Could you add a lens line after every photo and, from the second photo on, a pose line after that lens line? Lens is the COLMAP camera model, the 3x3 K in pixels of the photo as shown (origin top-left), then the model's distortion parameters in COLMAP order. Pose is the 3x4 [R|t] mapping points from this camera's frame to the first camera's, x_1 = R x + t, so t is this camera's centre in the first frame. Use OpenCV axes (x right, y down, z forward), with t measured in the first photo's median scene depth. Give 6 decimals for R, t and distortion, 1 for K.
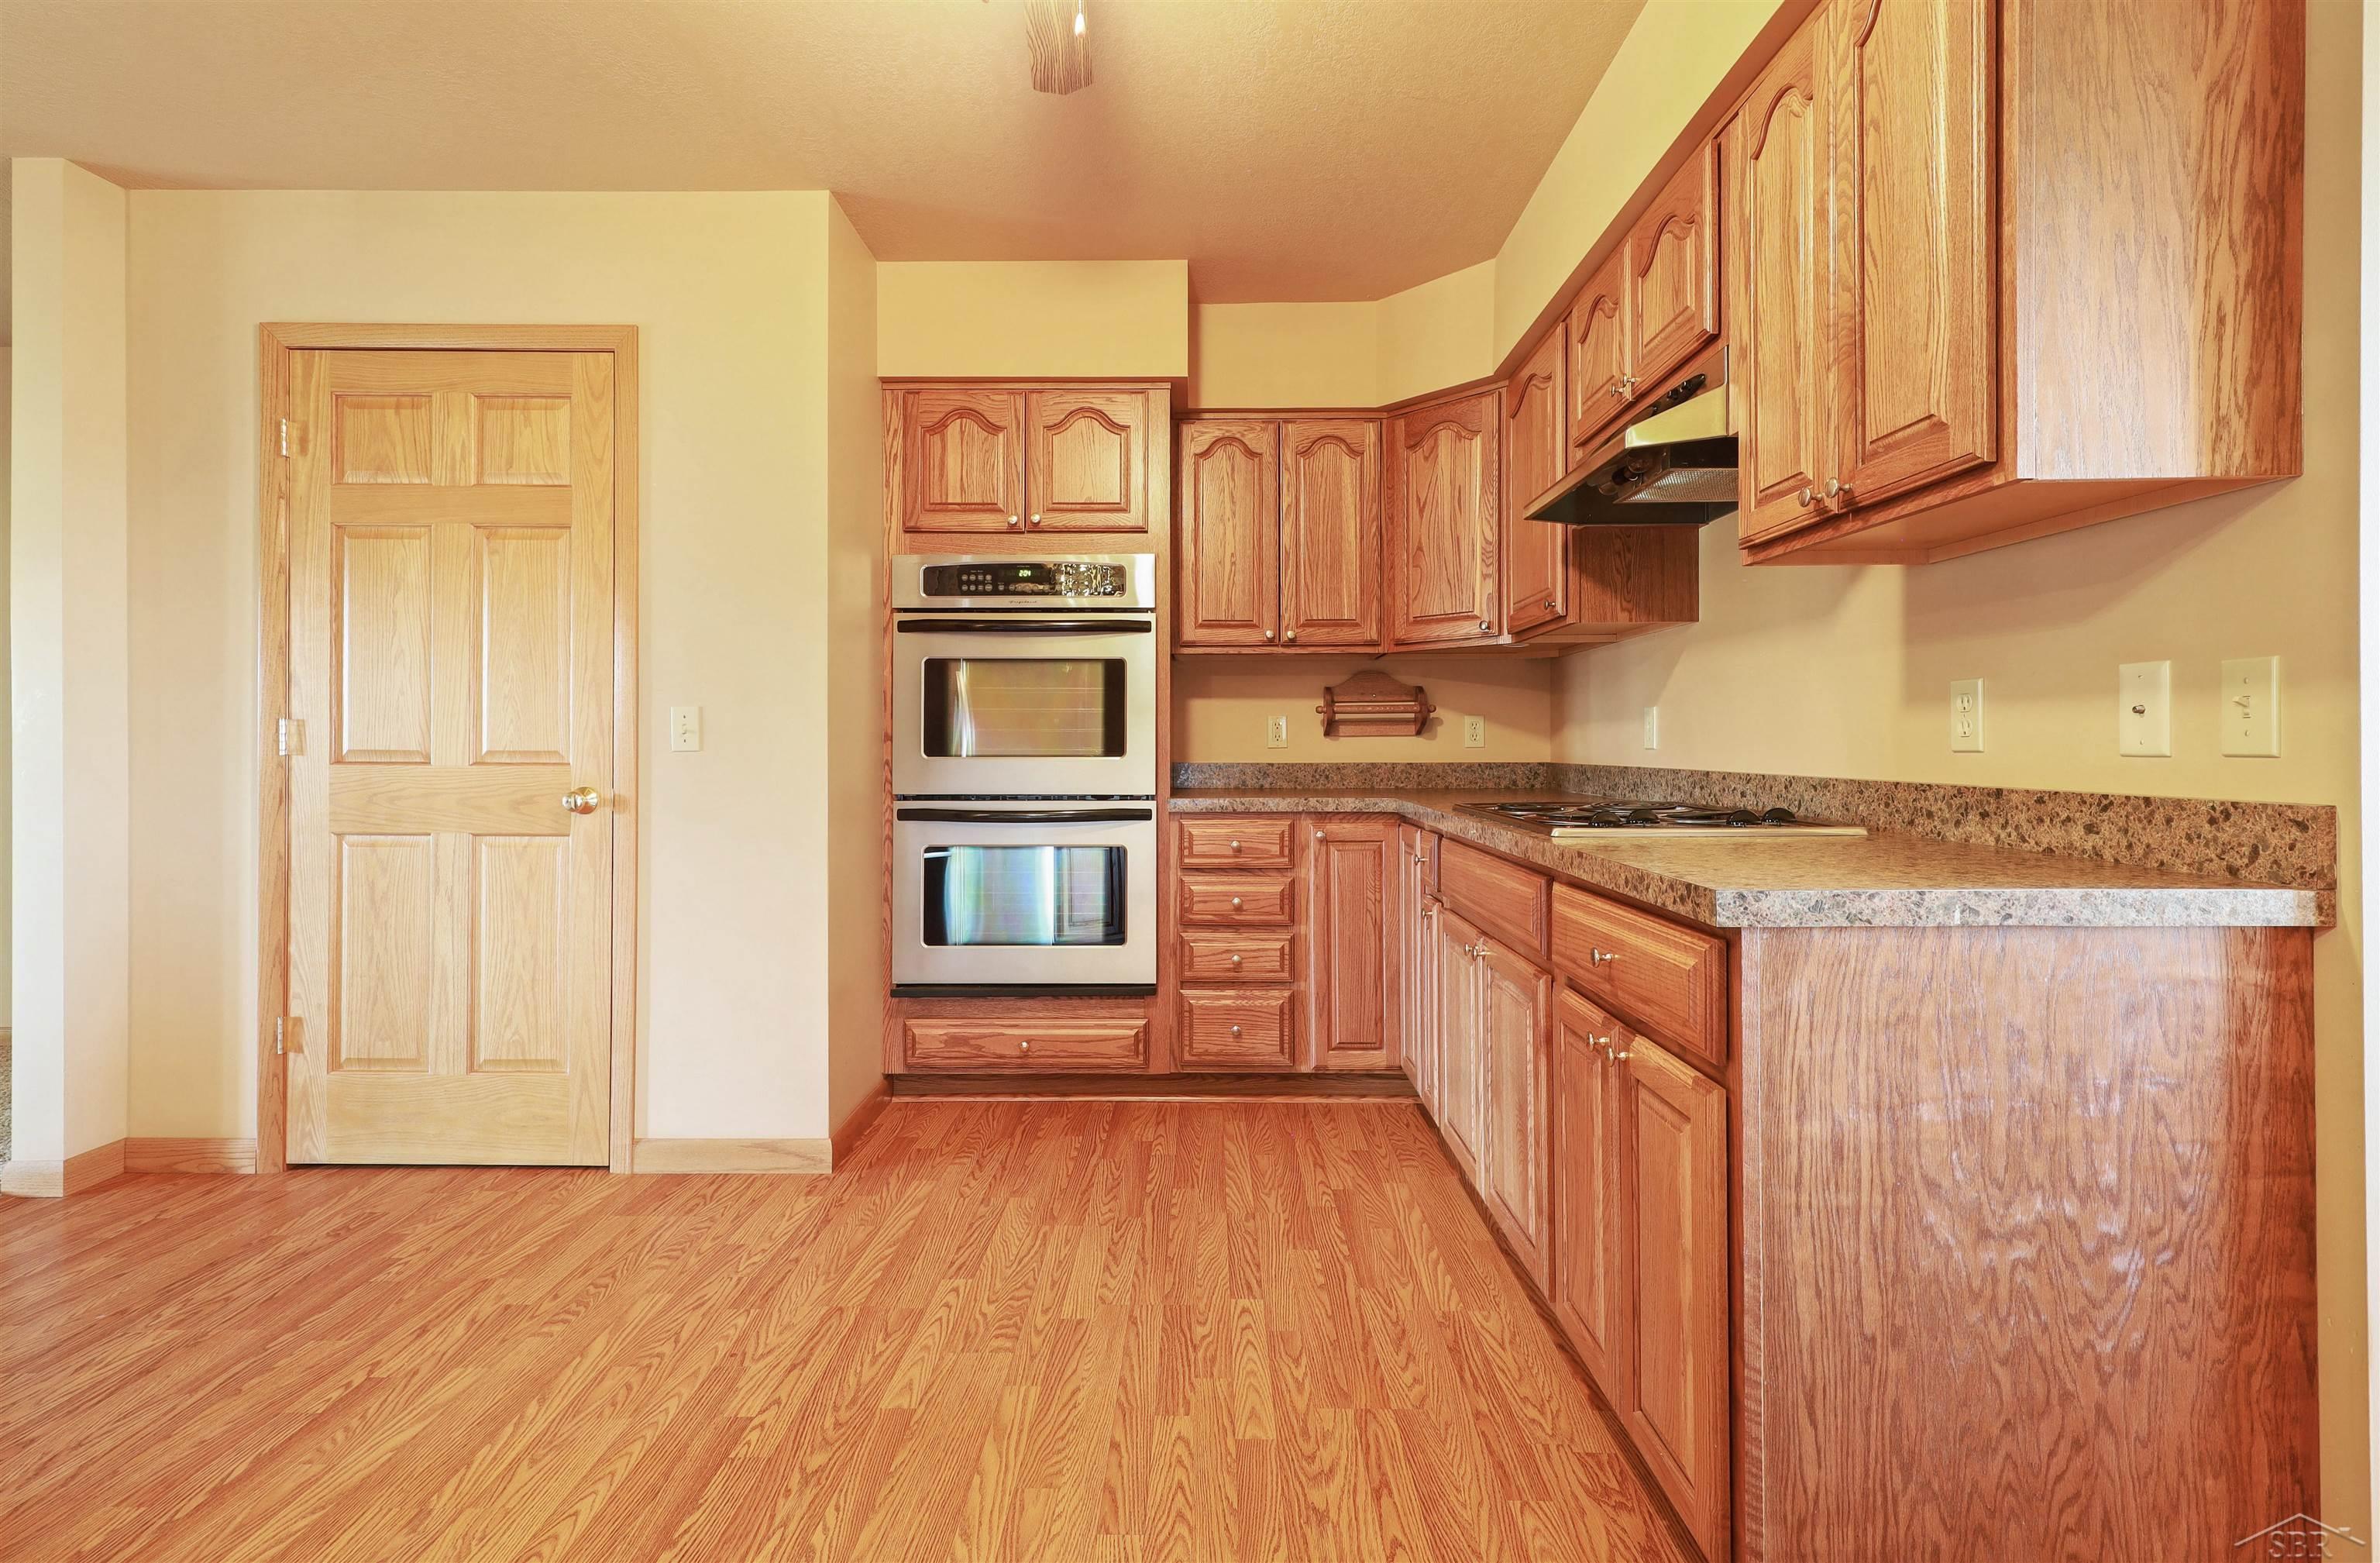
lens RADIAL K [[1102.0, 0, 1208.7], [0, 1102.0, 743.8], [0, 0, 1]] dist [-0.029208, 0.000546]
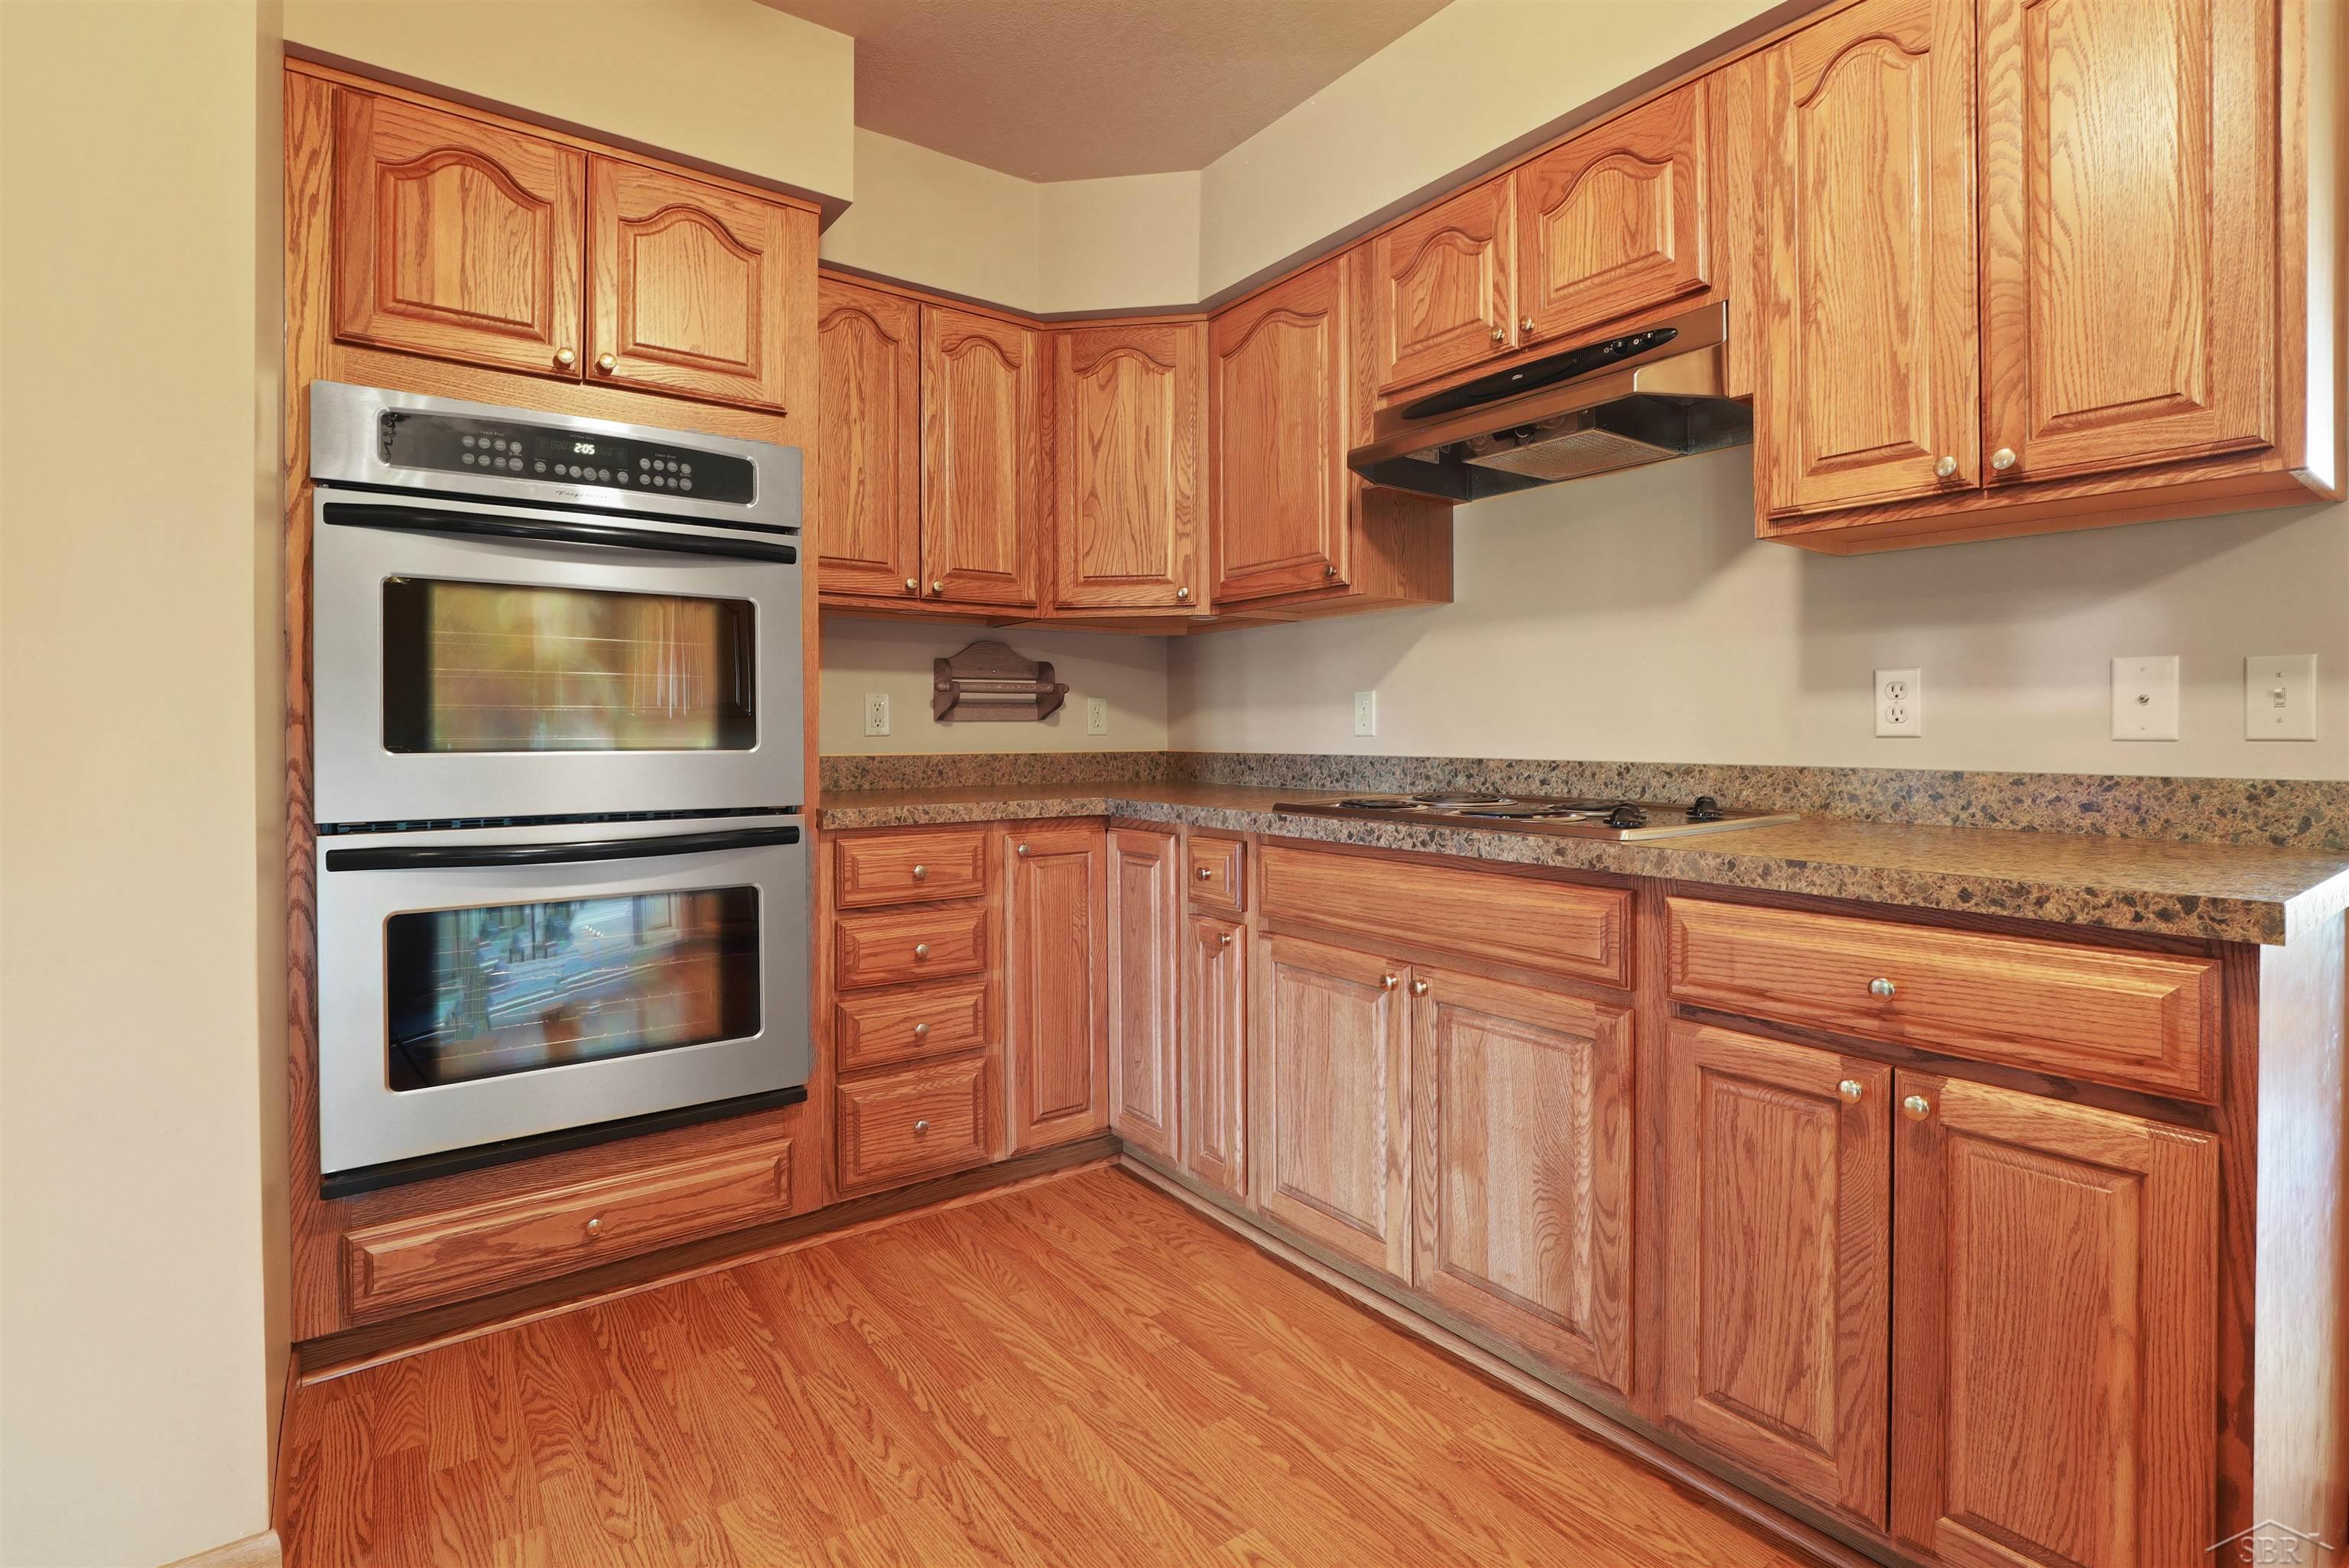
lens RADIAL K [[1087.4, 0, 1173.5], [0, 1087.4, 738.2], [0, 0, 1]] dist [-0.029208, 0.000546]
pose [[0.795084, -0.003393, 0.606490, -0.271534], [-0.000112, 0.999984, 0.005740, 0.001114], [-0.606500, -0.004632, 0.795070, 0.331982]]
